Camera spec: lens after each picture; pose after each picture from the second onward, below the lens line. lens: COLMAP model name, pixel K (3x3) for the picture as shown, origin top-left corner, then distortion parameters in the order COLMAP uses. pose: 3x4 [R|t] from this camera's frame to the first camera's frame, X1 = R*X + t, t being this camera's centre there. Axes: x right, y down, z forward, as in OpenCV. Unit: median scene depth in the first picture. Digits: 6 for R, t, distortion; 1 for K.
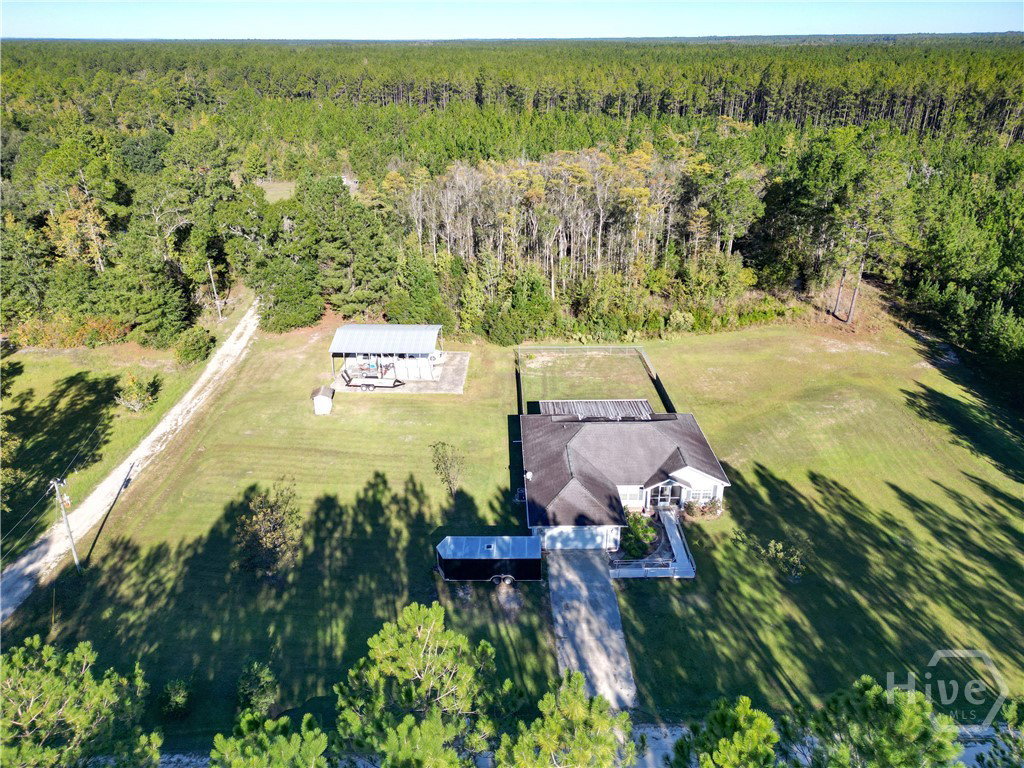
lens RADIAL K [[705.1, 0, 512.0], [0, 705.1, 384.0], [0, 0, 1]] dist [0.109469, -0.112660]
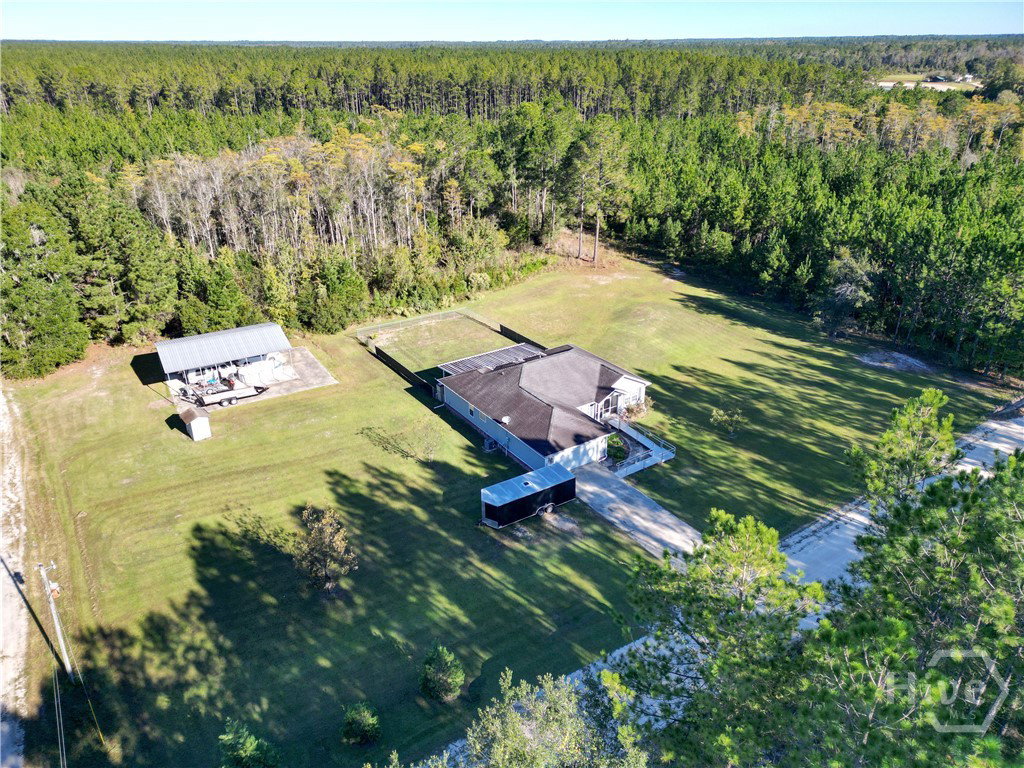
lens RADIAL K [[705.1, 0, 512.0], [0, 705.1, 384.0], [0, 0, 1]] dist [0.109469, -0.112660]
pose [[0.841653, -0.232873, 0.487227, -0.434946], [0.235697, 0.970180, 0.056552, 0.021325], [-0.485868, 0.067241, 0.871442, 0.086535]]
